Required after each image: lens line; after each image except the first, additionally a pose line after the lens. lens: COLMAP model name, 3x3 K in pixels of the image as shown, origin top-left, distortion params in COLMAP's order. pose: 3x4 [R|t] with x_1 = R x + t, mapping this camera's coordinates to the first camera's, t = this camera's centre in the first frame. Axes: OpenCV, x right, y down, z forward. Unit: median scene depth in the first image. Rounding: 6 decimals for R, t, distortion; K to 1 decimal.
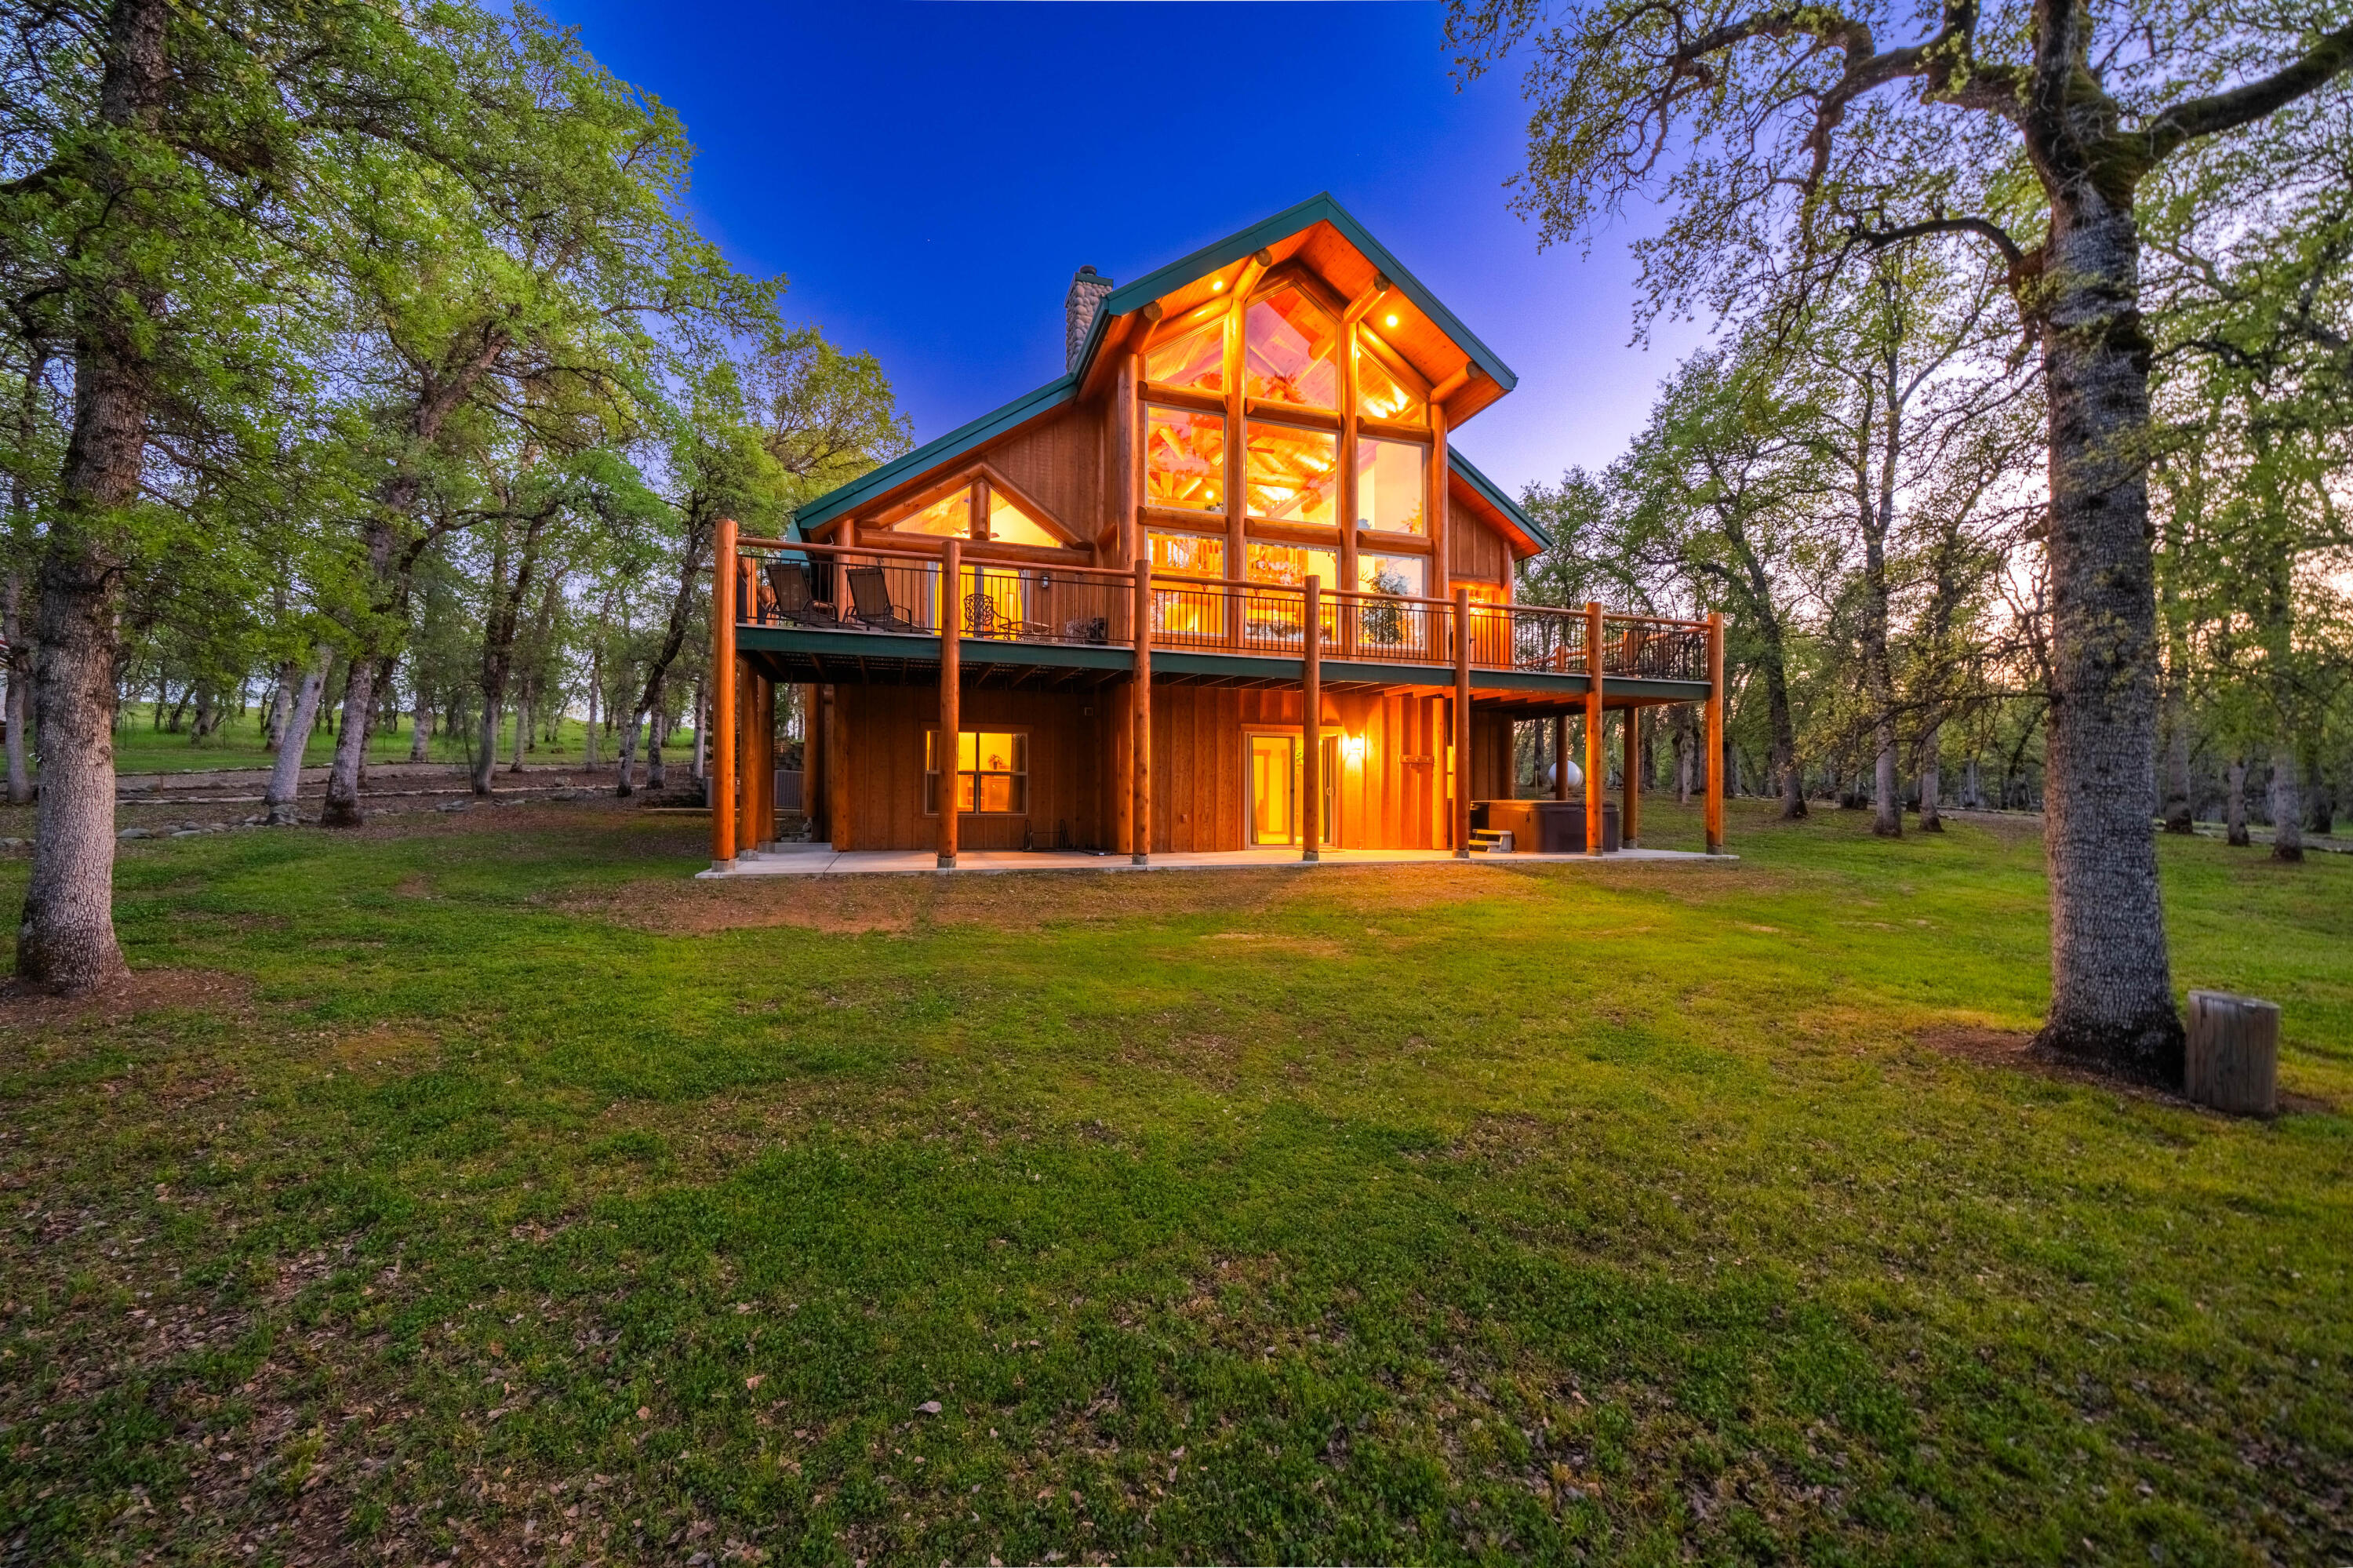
lens RADIAL K [[903.7, 0, 1163.9], [0, 903.7, 796.3], [0, 0, 1]] dist [-0.017300, -0.000043]
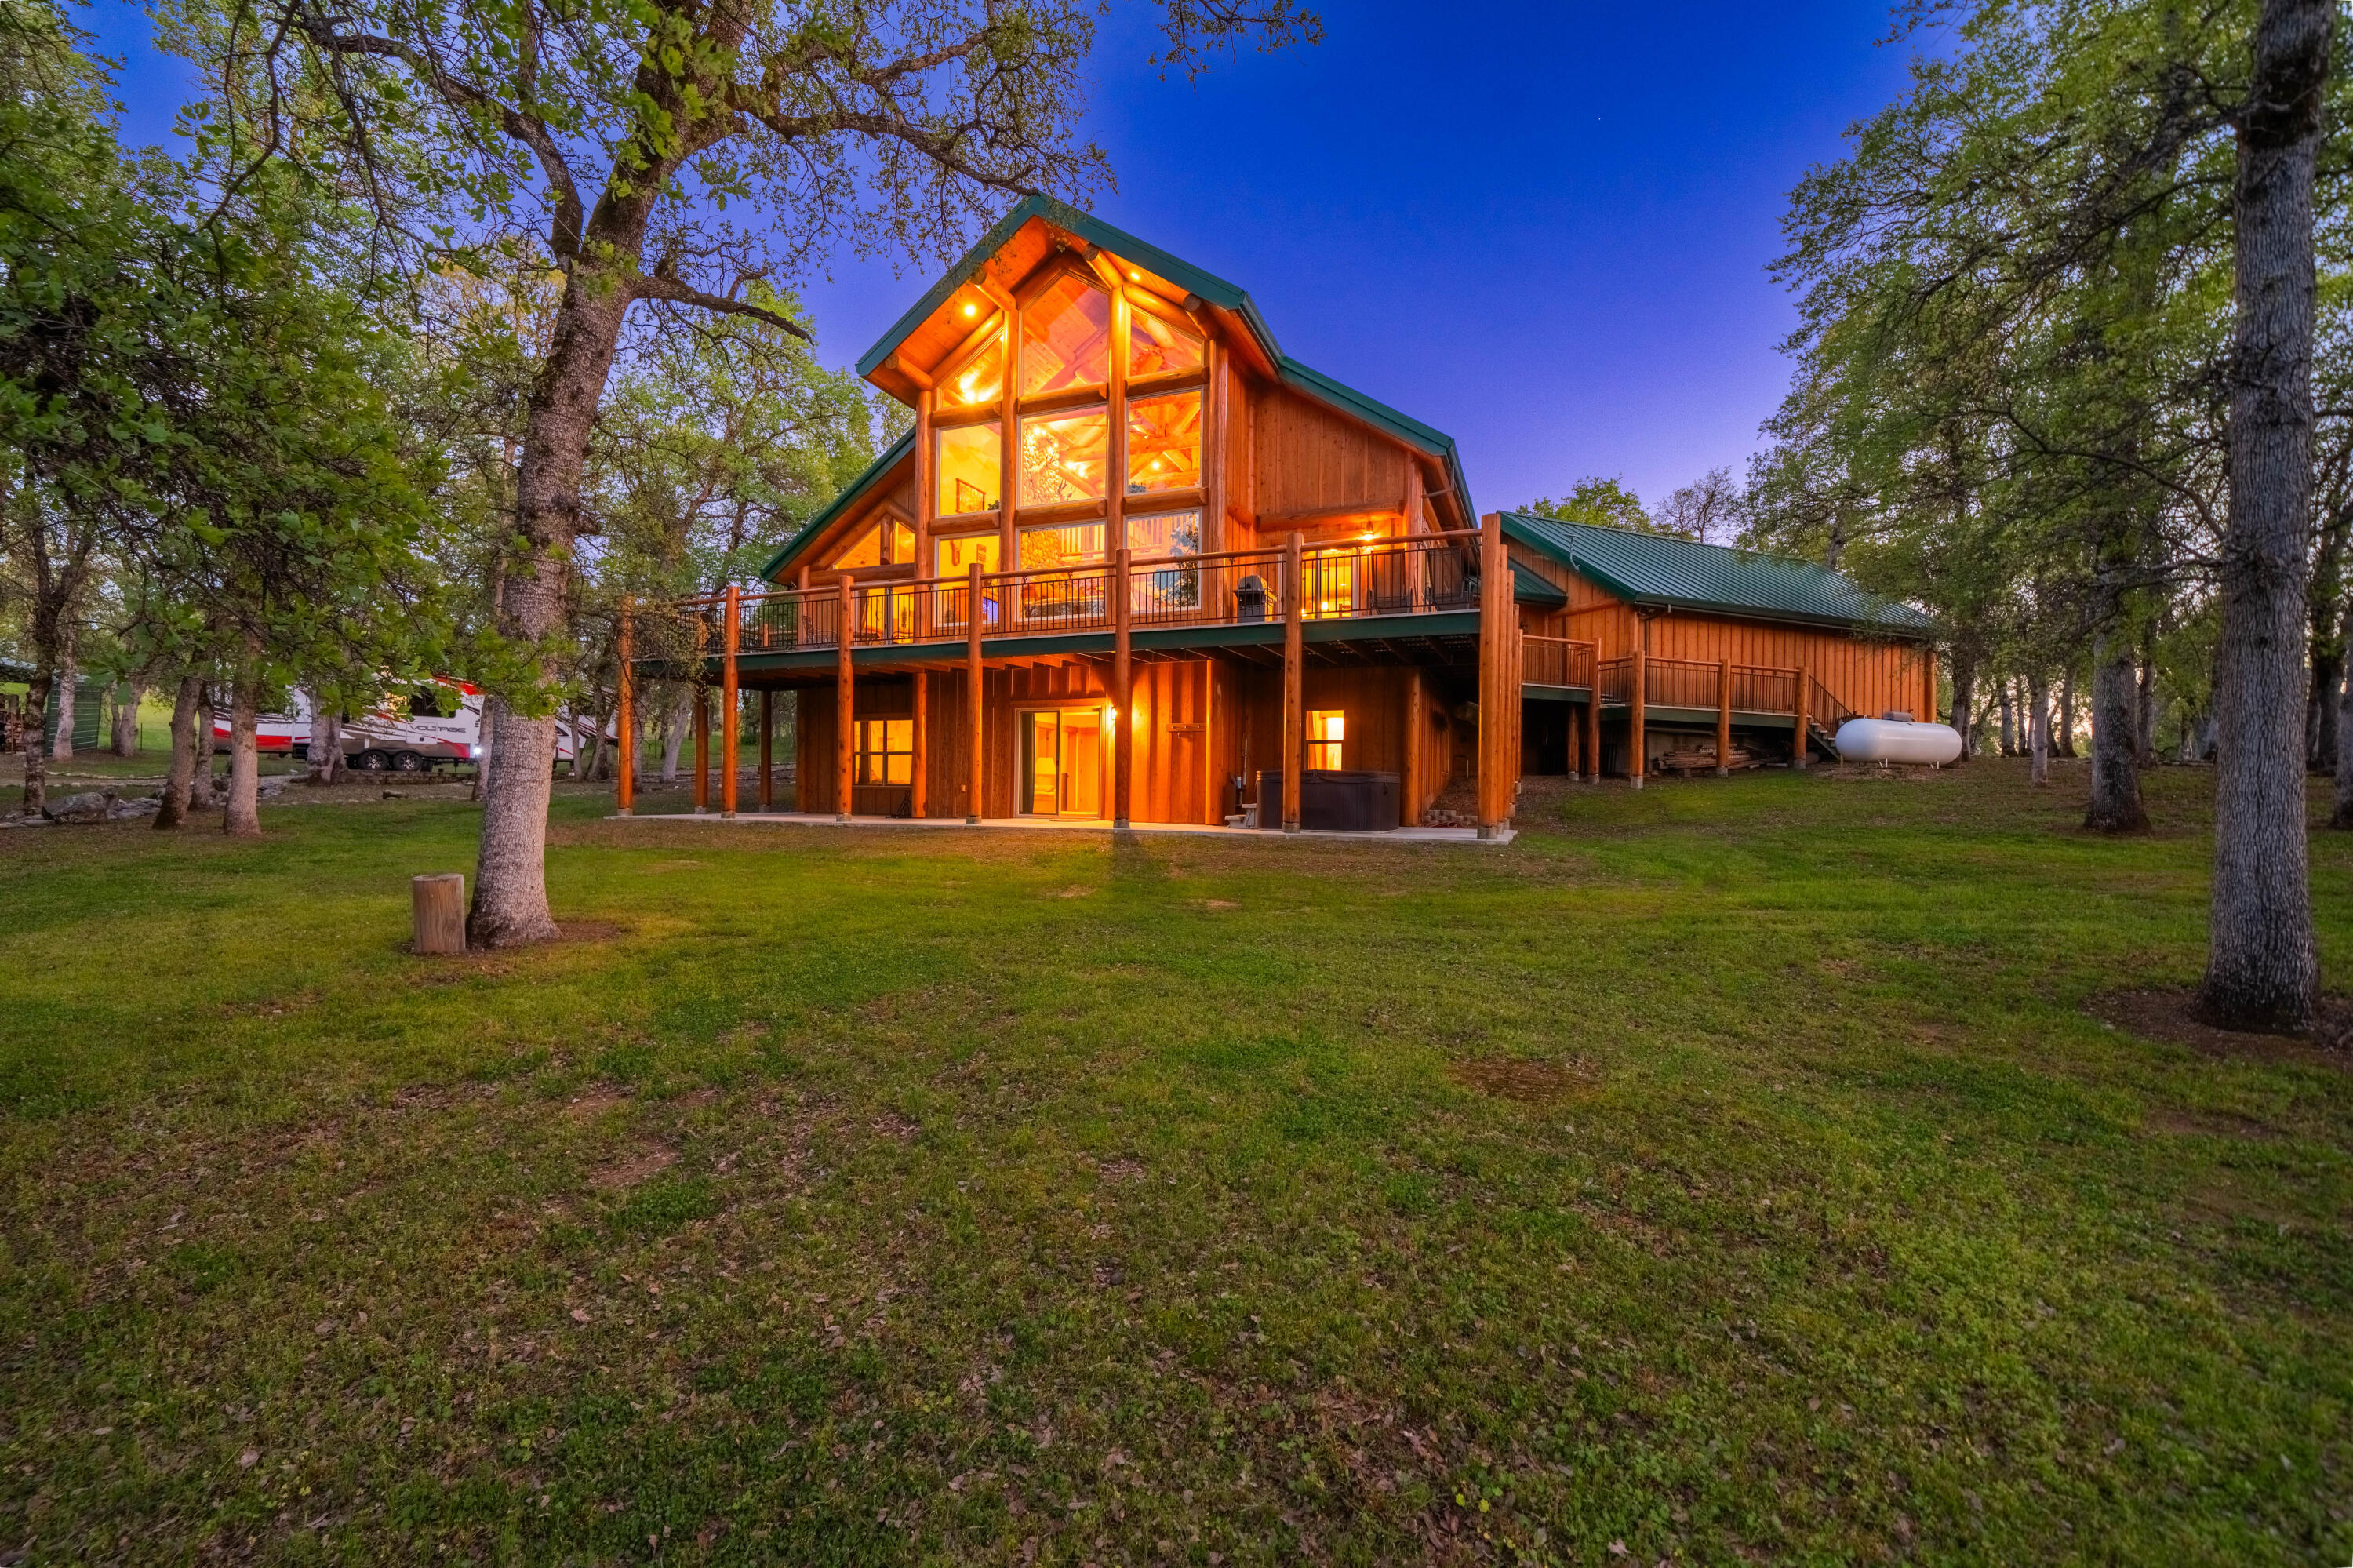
lens RADIAL K [[1015.5, 0, 1171.2], [0, 1015.5, 778.9], [0, 0, 1]] dist [0.000903, -0.000032]
pose [[0.748276, -0.005754, -0.663363, 1.013505], [-0.003367, 0.999917, -0.012472, 0.026425], [0.663379, 0.011566, 0.748194, 0.215175]]
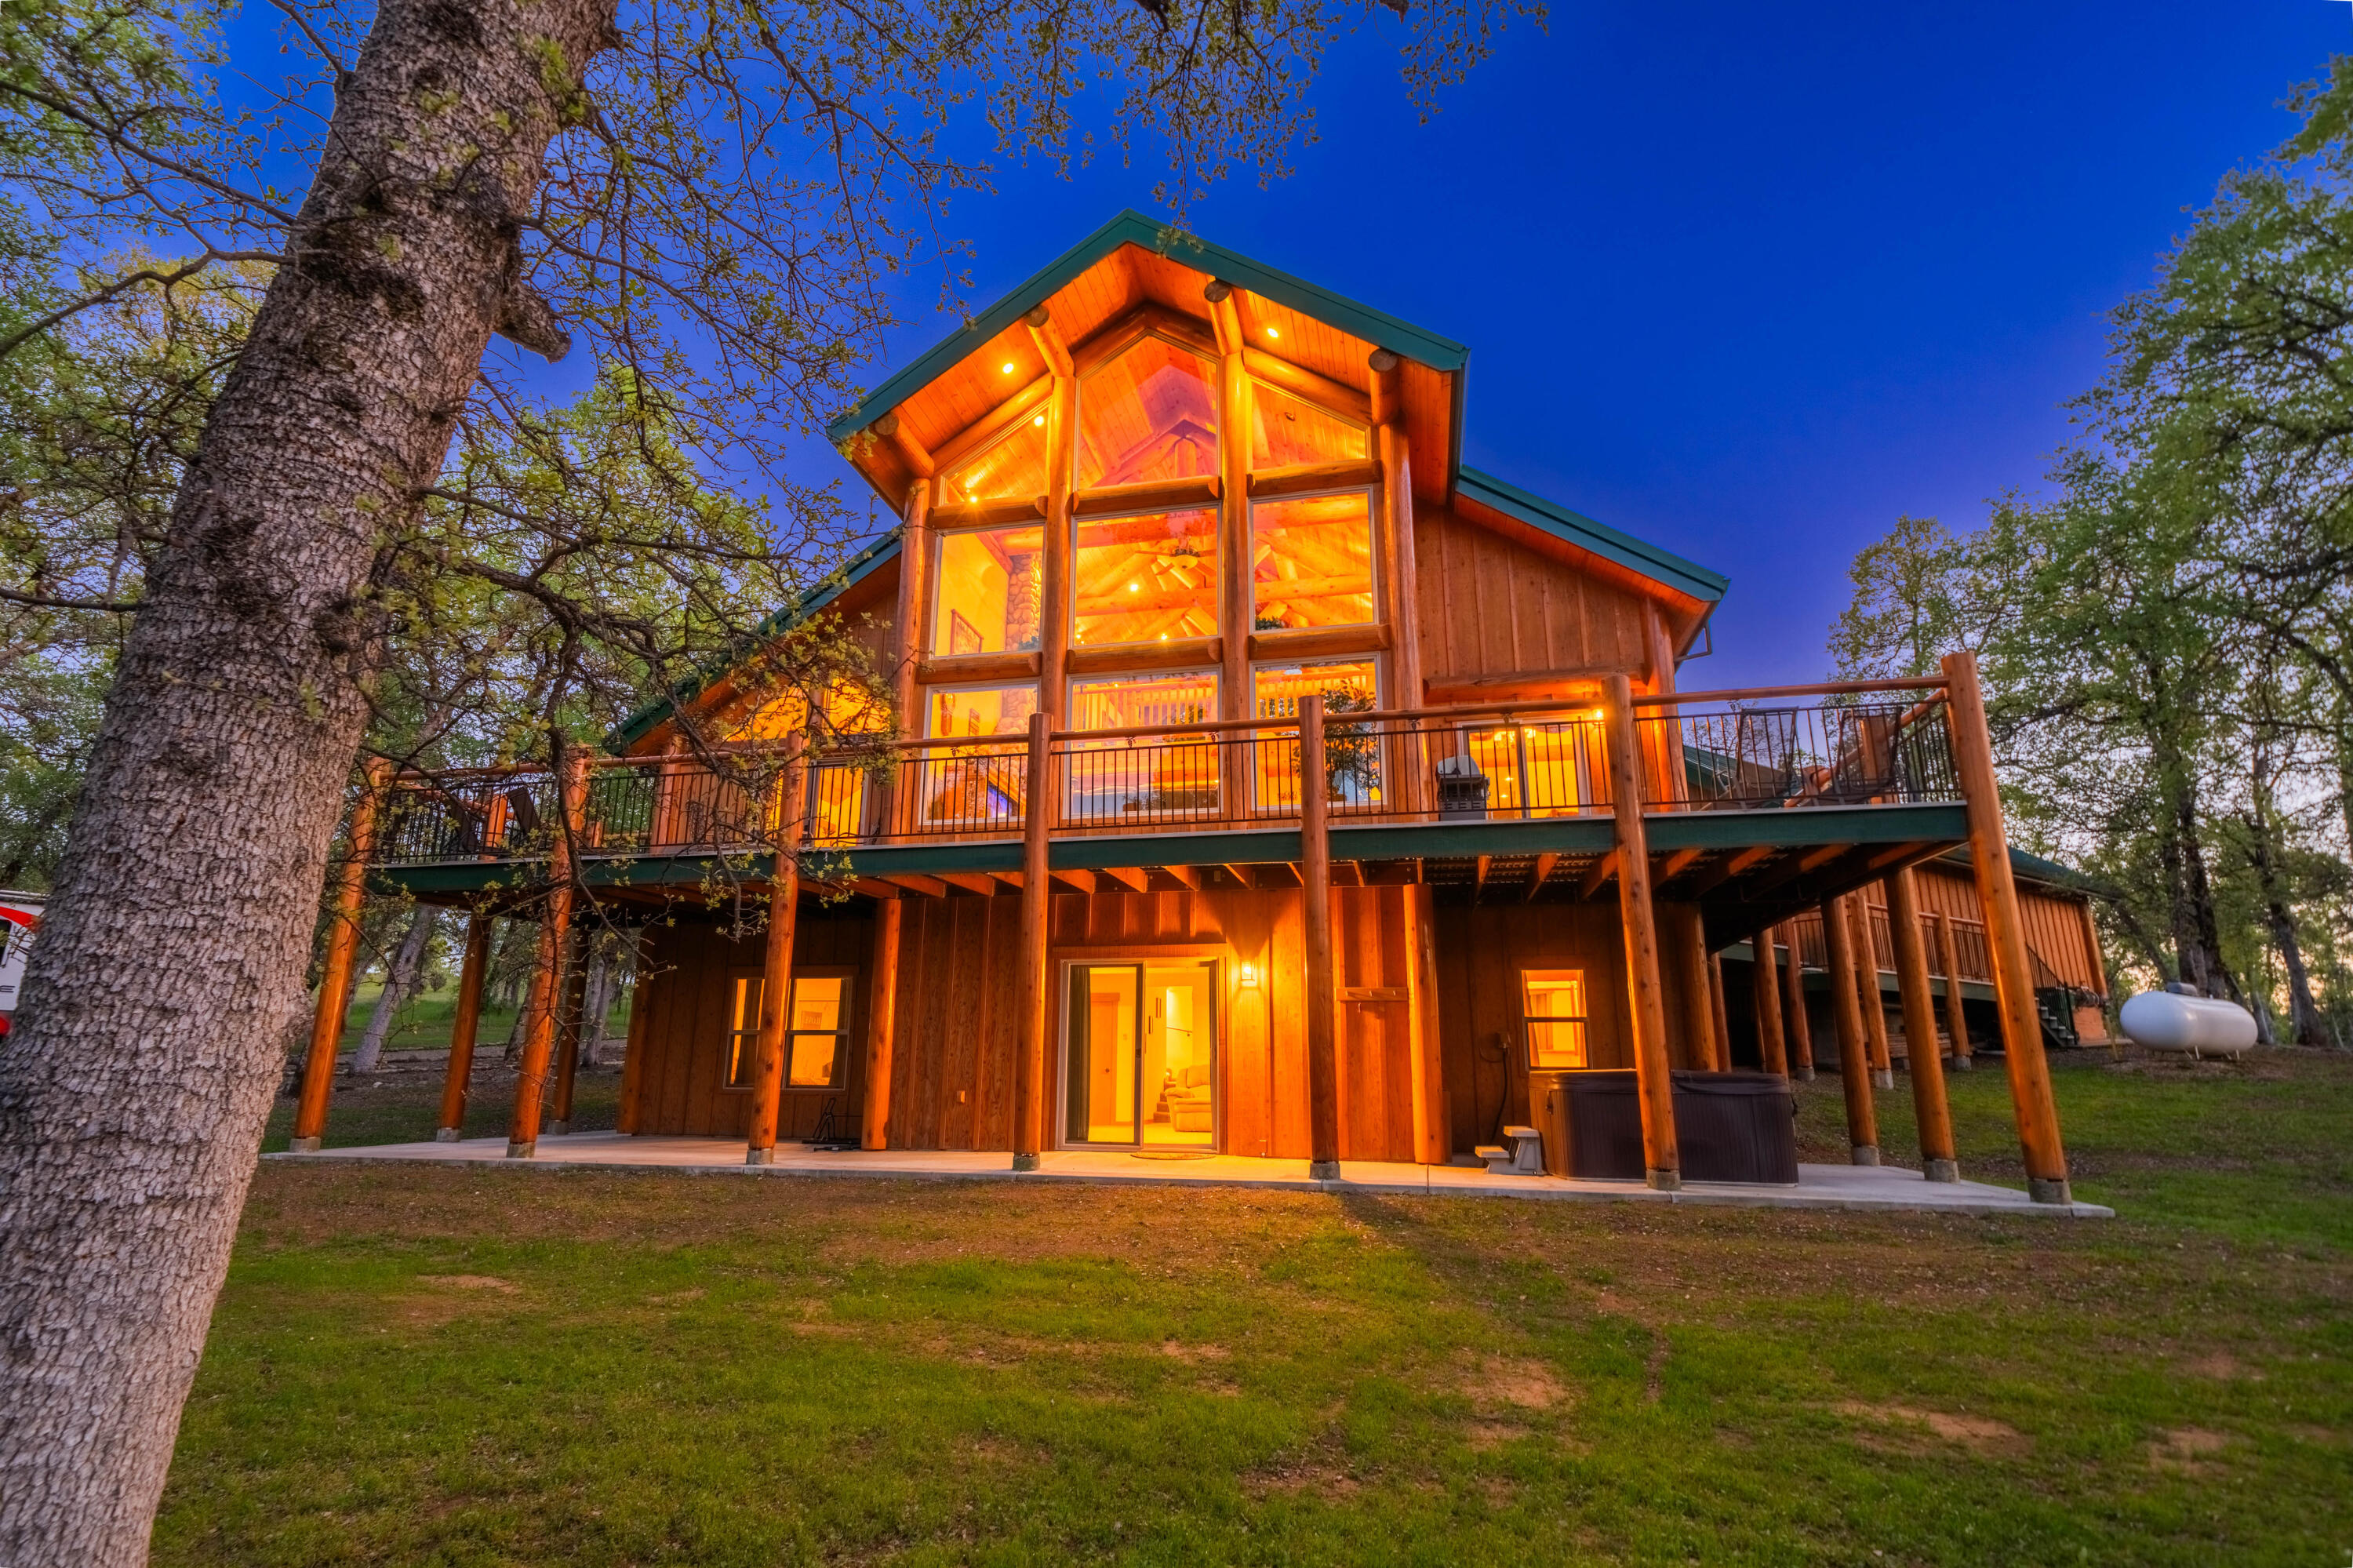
lens RADIAL K [[1141.3, 0, 1169.8], [0, 1141.3, 780.6], [0, 0, 1]] dist [0.002152, -0.000317]
pose [[0.850301, -0.130921, -0.509752, 0.582774], [-0.001403, 0.967998, -0.250953, 0.009571], [0.526294, 0.214100, 0.822907, 0.331661]]
